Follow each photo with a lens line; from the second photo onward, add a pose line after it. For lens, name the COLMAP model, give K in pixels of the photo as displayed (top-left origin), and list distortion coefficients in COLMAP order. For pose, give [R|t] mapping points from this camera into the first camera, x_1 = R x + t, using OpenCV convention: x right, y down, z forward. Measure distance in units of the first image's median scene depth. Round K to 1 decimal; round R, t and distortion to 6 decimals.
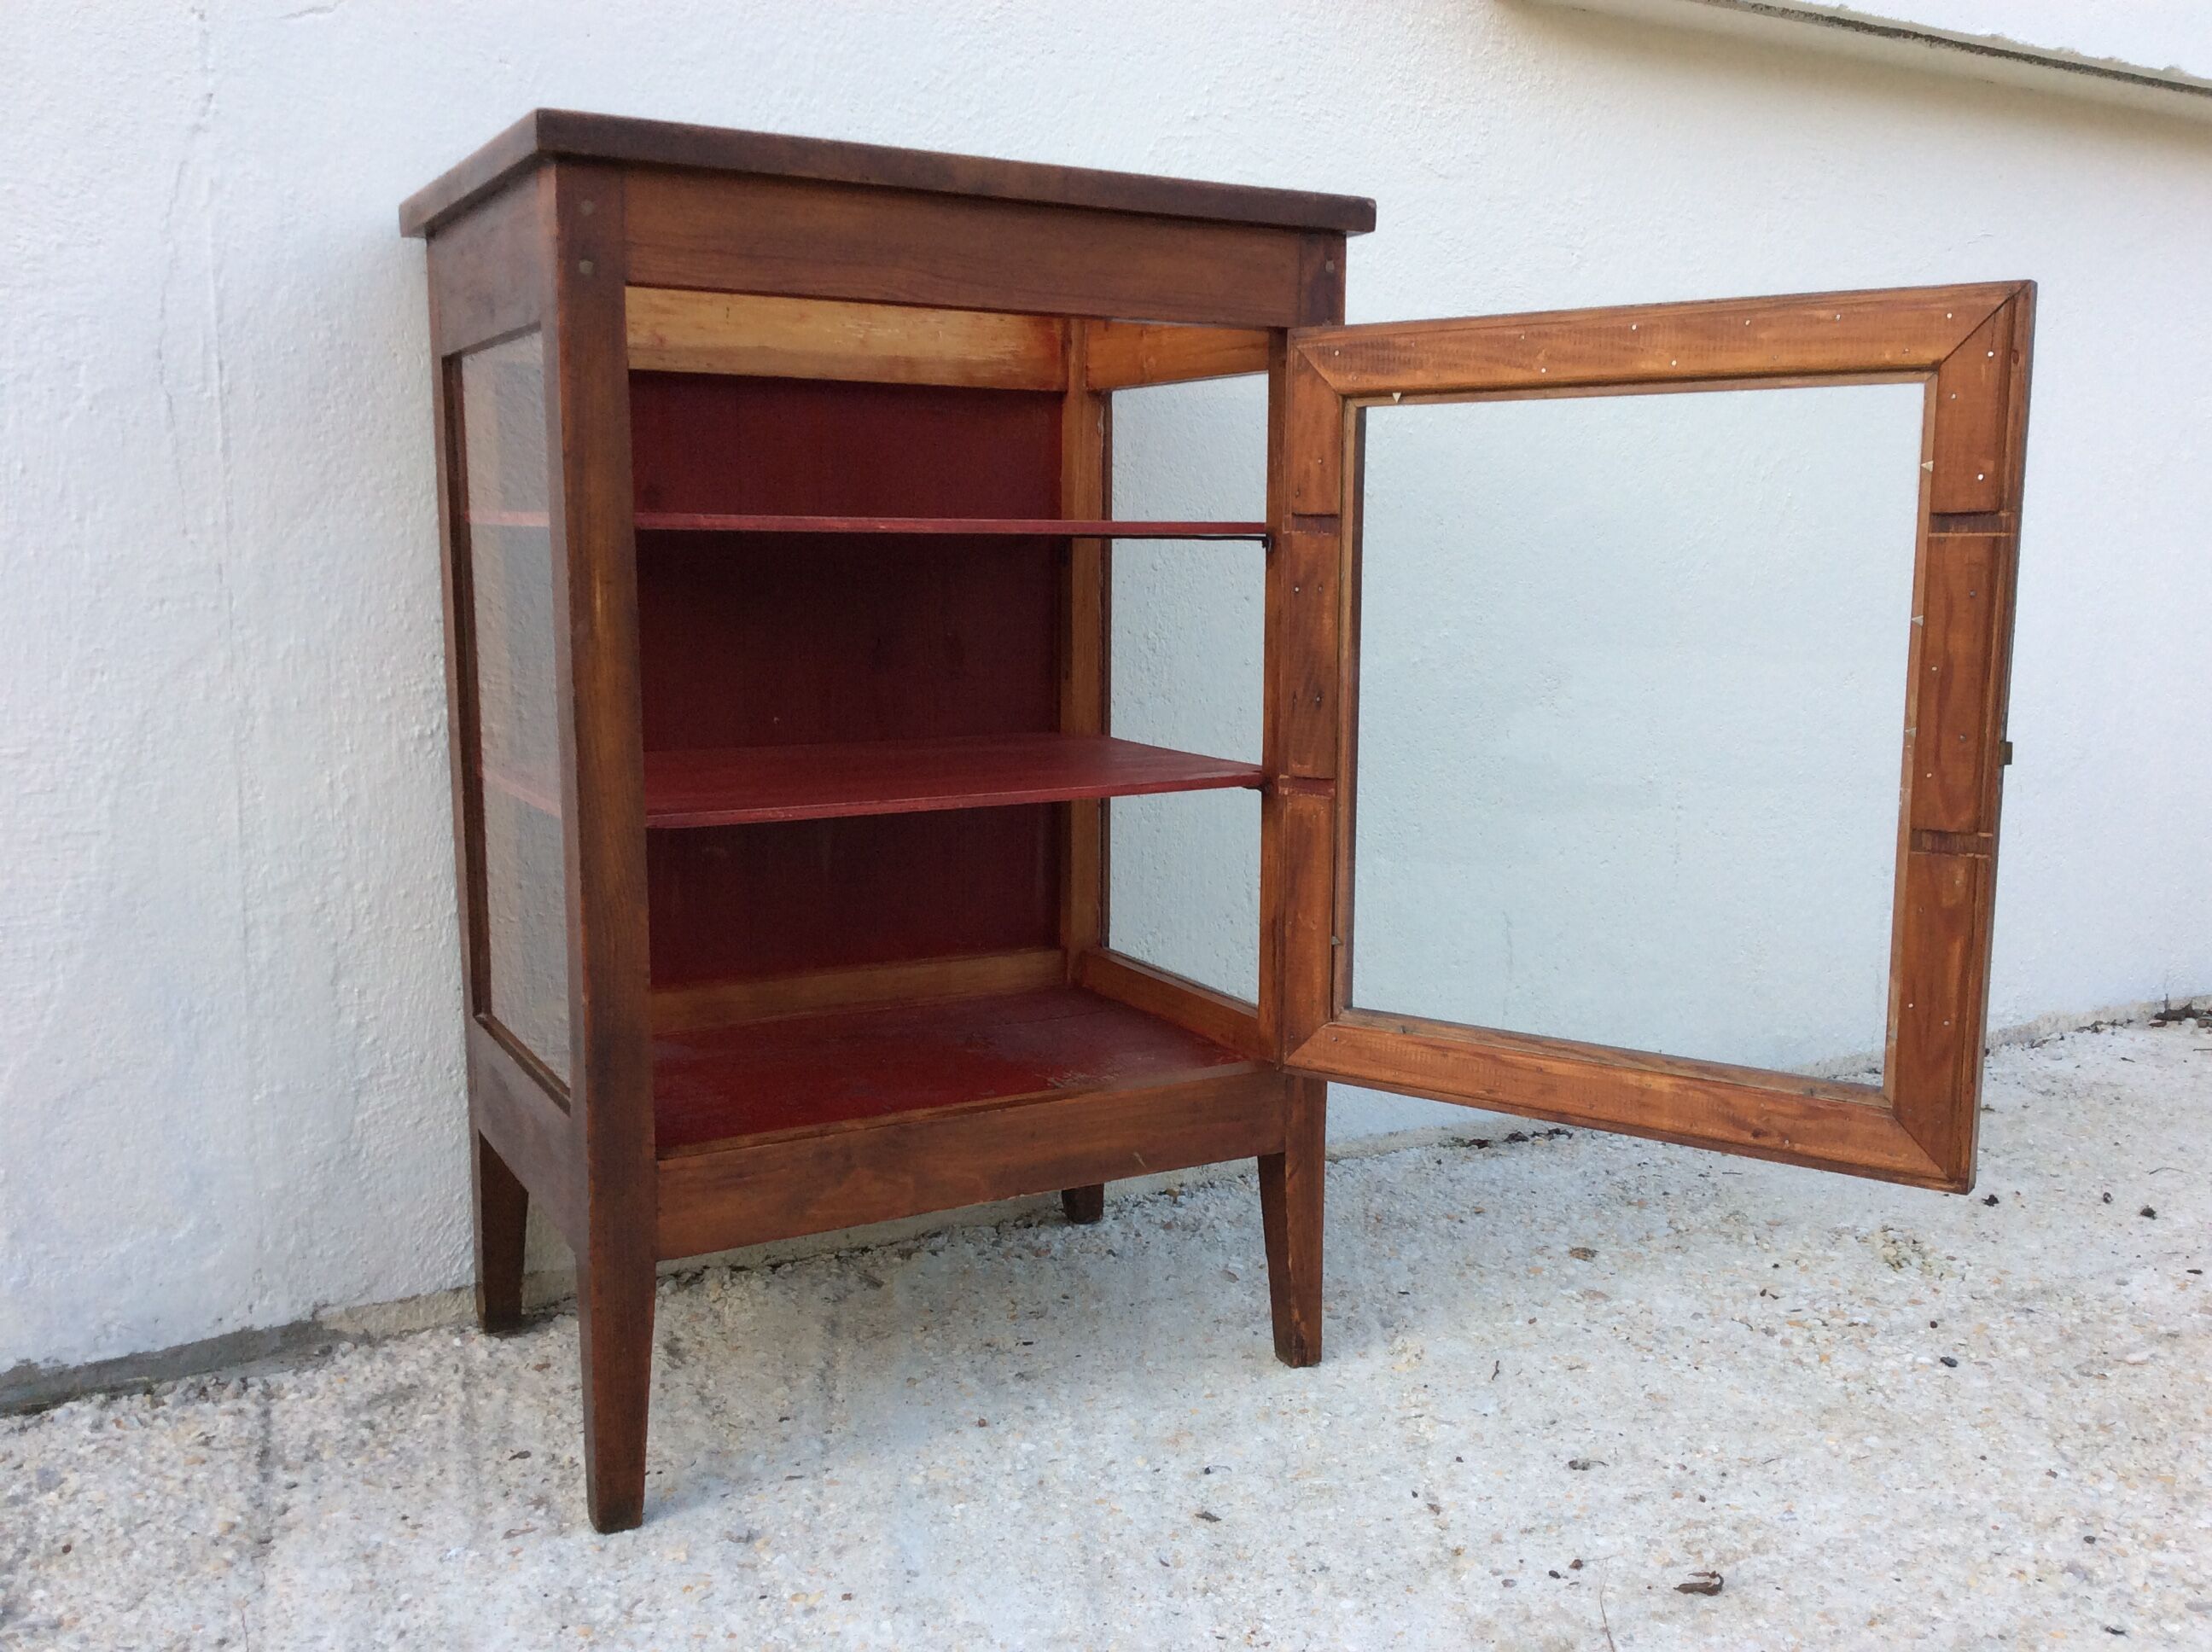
lens RADIAL K [[2006.9, 0, 1116.7], [0, 2006.9, 851.3], [0, 0, 1]] dist [0.109897, -0.197110]
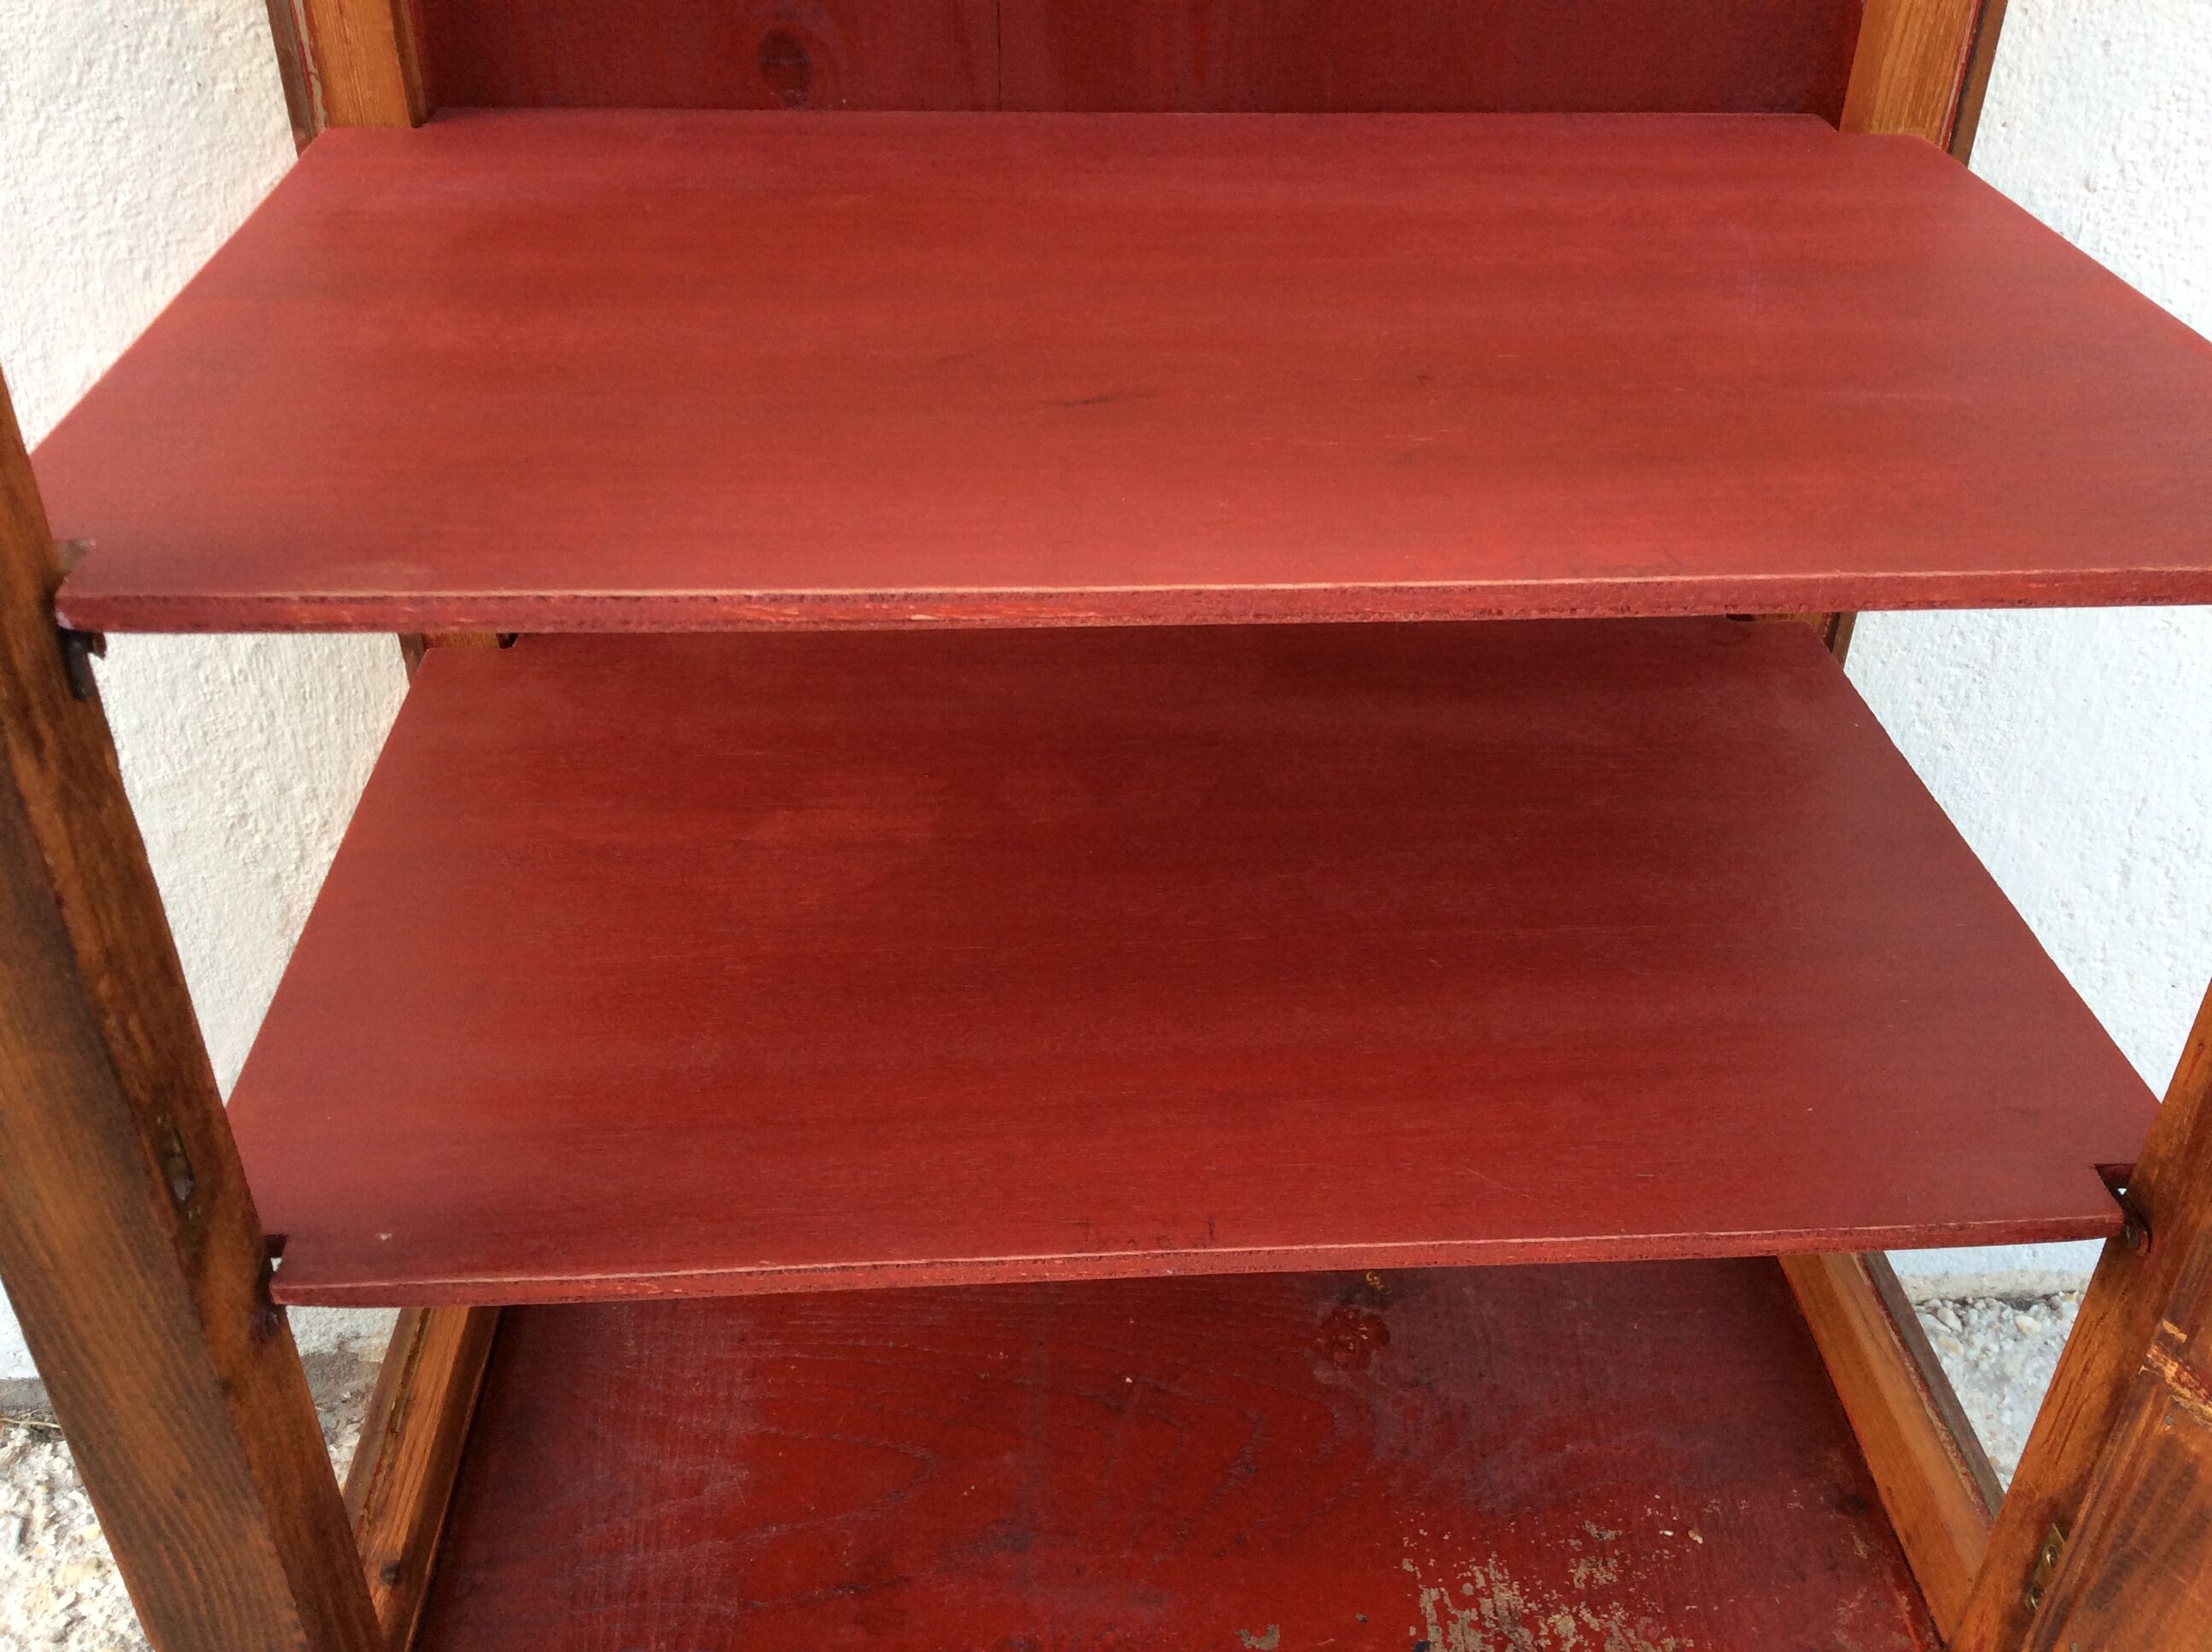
lens RADIAL K [[1992.6, 0, 1099.6], [0, 1992.6, 868.9], [0, 0, 1]] dist [0.095537, -0.189700]
pose [[0.899271, 0.252281, -0.357303, 0.021665], [-0.071830, 0.890985, 0.448314, -0.227640], [0.431453, -0.377491, 0.819359, 0.650234]]
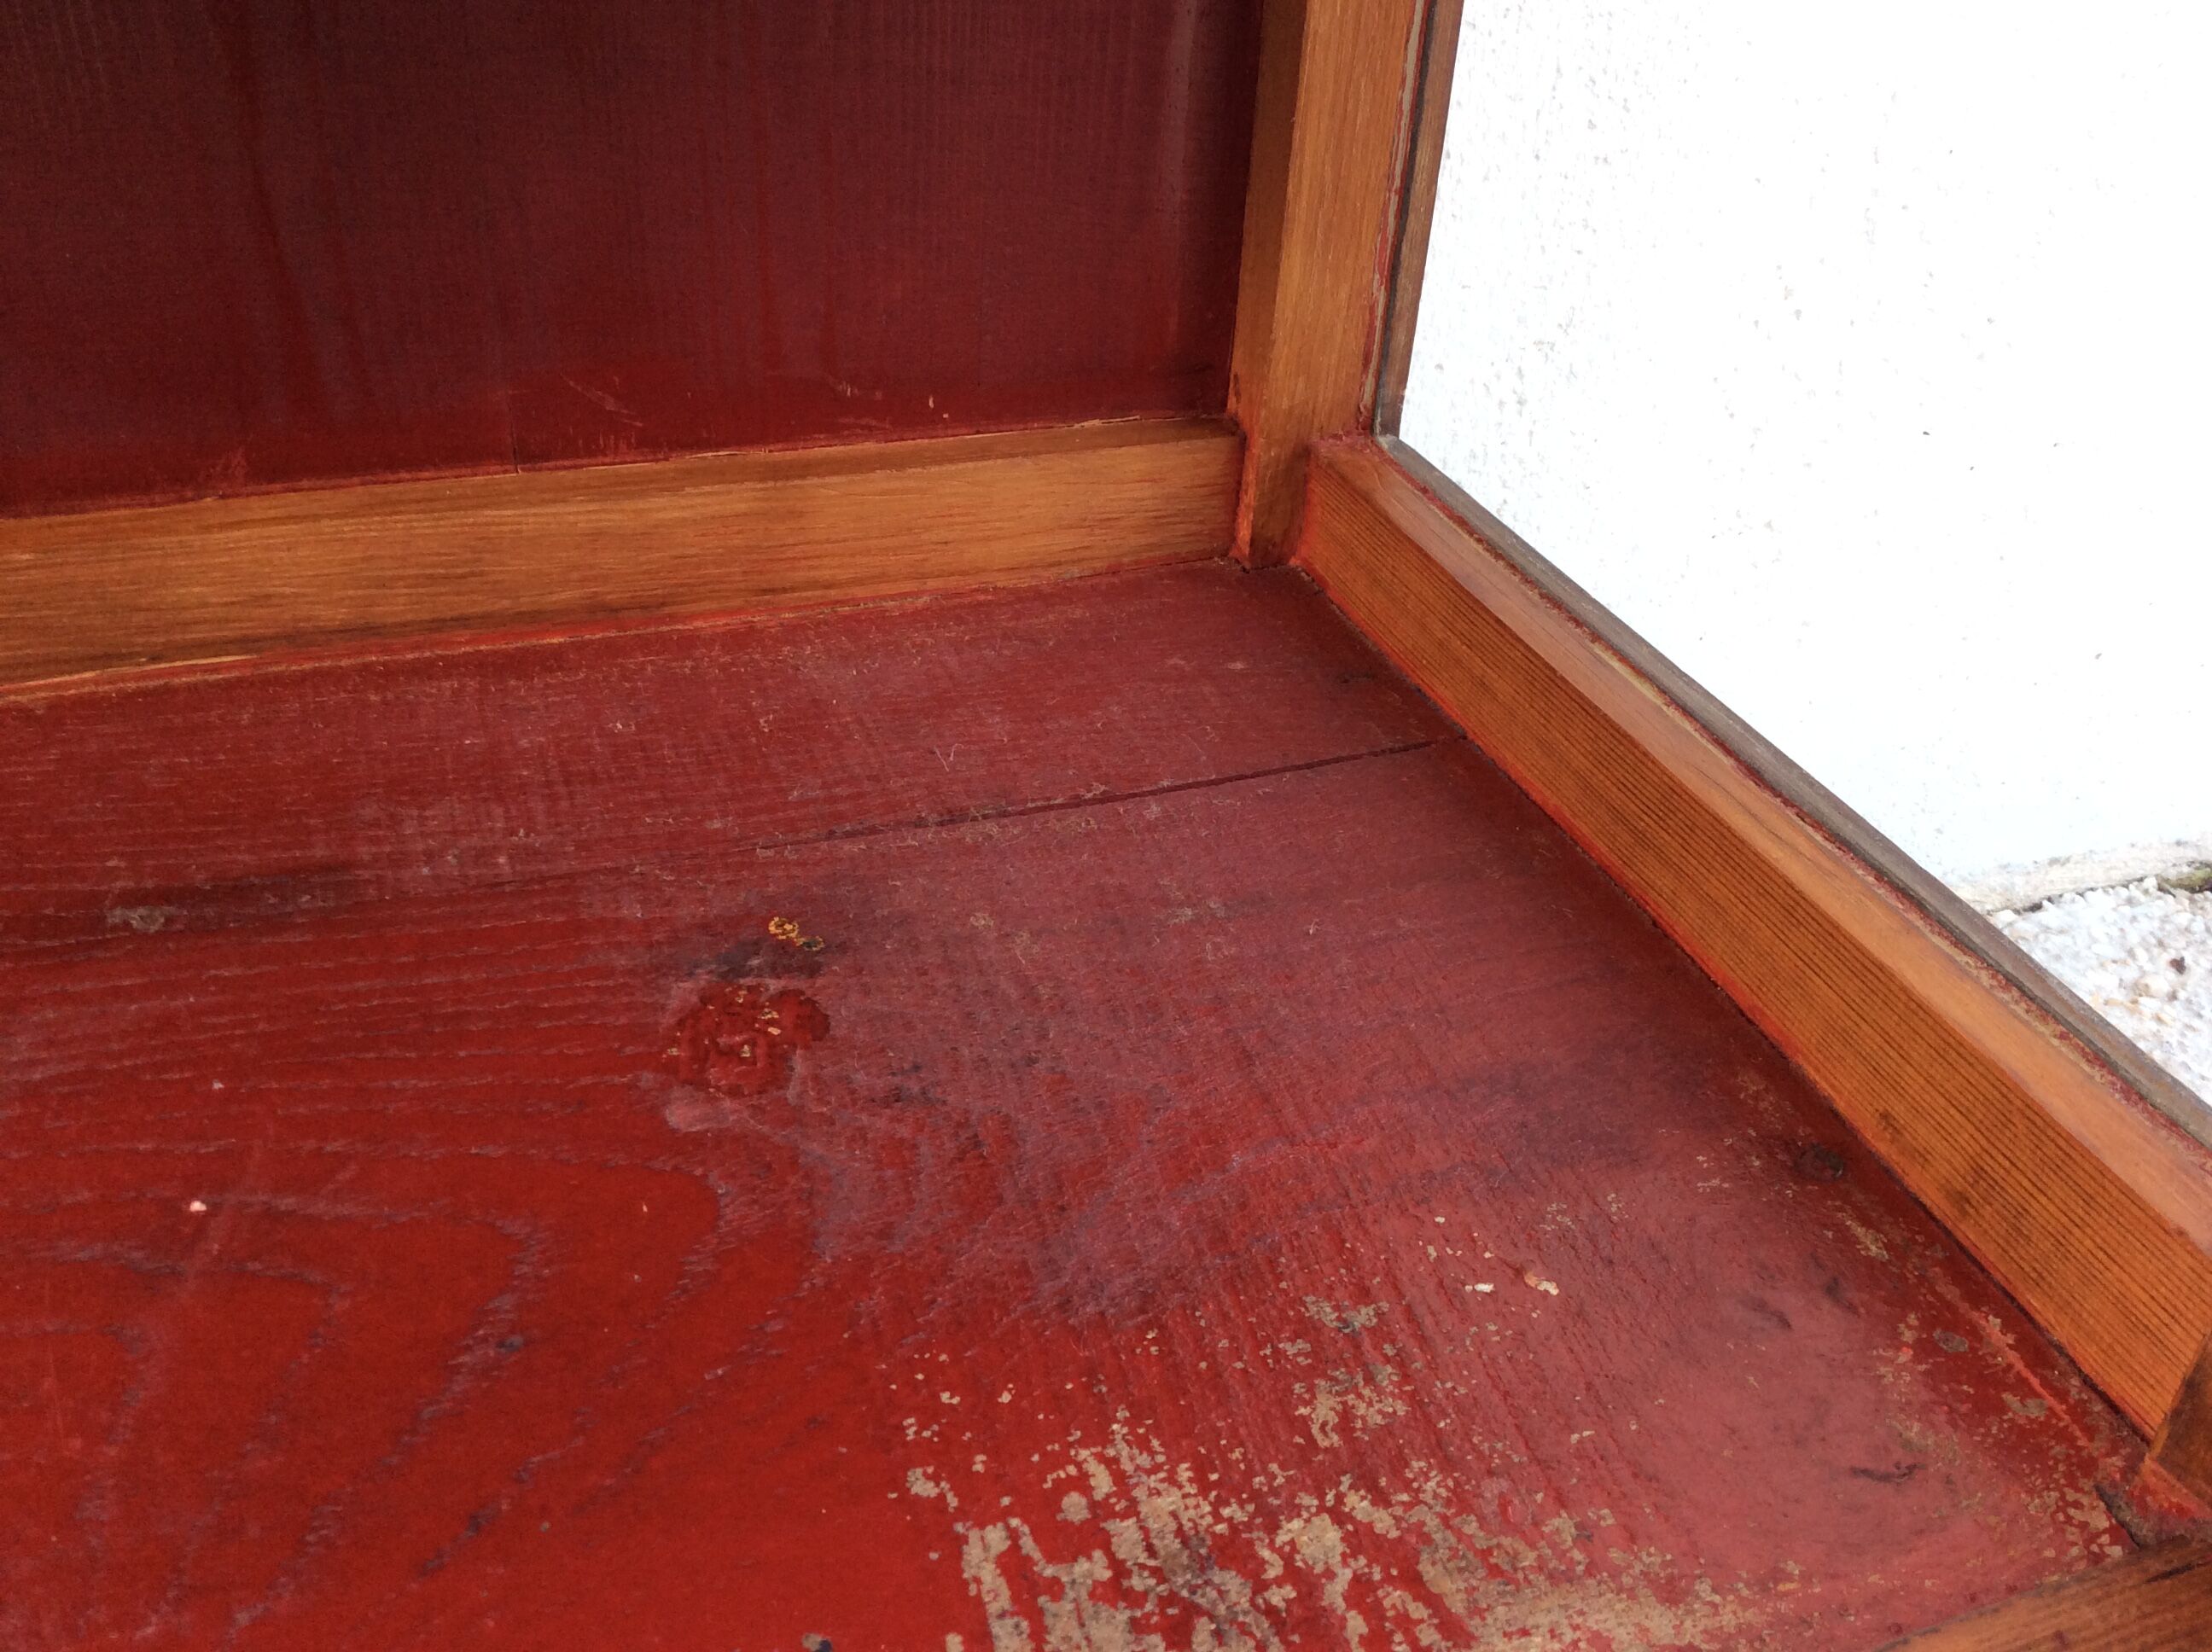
lens RADIAL K [[2006.9, 0, 1116.7], [0, 2006.9, 851.3], [0, 0, 1]] dist [0.109897, -0.197110]
pose [[0.987768, 0.126072, -0.091762, -0.011404], [-0.076568, 0.904800, 0.418896, -0.018777], [0.135837, -0.406746, 0.903386, 0.853306]]
